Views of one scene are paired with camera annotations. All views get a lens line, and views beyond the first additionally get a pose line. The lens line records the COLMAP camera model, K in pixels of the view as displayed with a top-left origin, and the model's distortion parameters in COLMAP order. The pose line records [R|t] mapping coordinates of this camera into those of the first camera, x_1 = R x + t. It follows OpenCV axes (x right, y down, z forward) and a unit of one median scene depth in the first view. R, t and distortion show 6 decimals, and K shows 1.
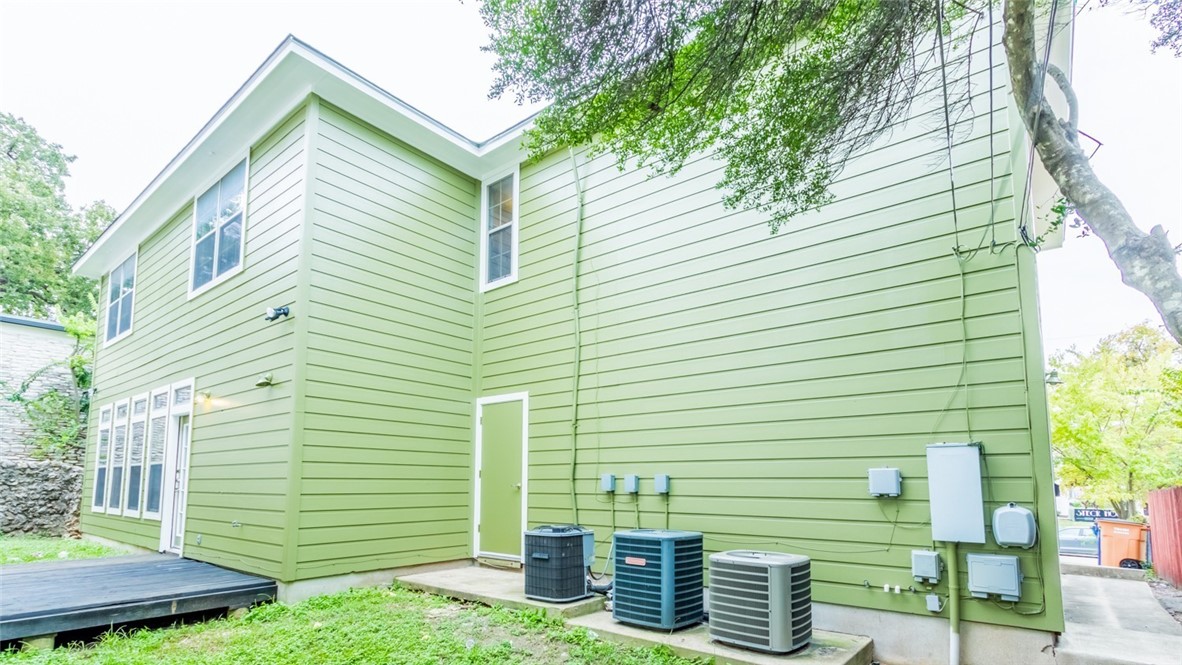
lens RADIAL K [[562.7, 0, 590.9], [0, 562.7, 422.9], [0, 0, 1]] dist [0.000782, 0.000305]
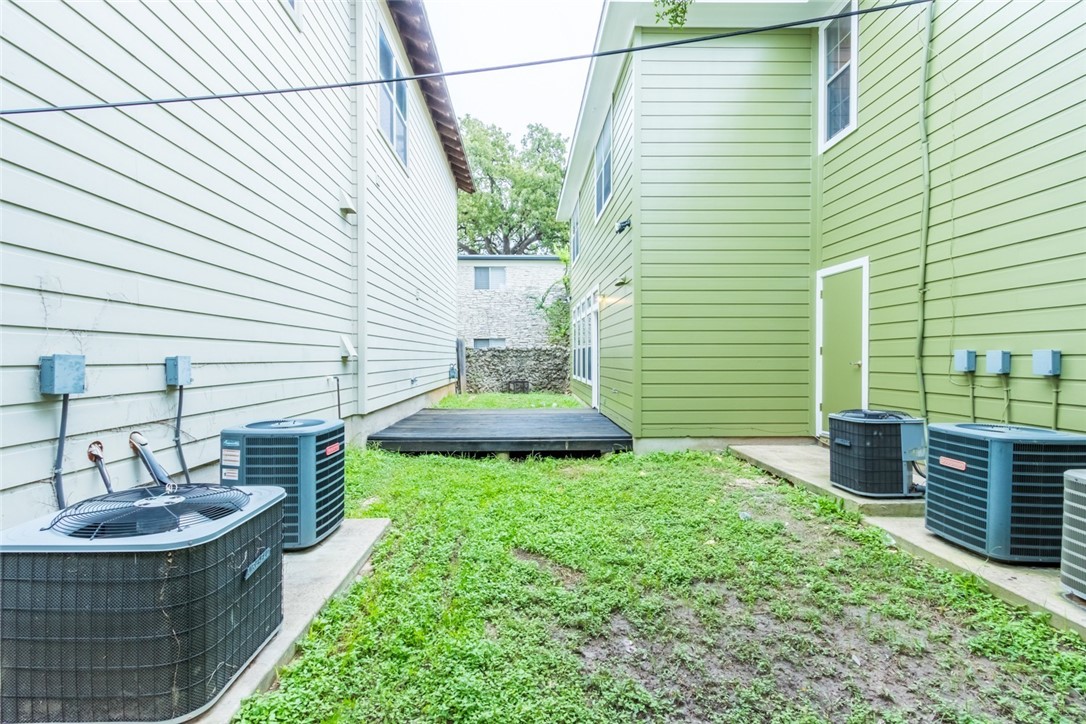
lens RADIAL K [[511.3, 0, 543.0], [0, 511.3, 362.0], [0, 0, 1]] dist [0.000430, -0.000276]
pose [[0.642178, 0.002713, -0.766551, 0.200831], [0.086160, 0.993402, 0.075696, 0.004267], [0.761698, -0.114656, 0.637707, 0.107280]]
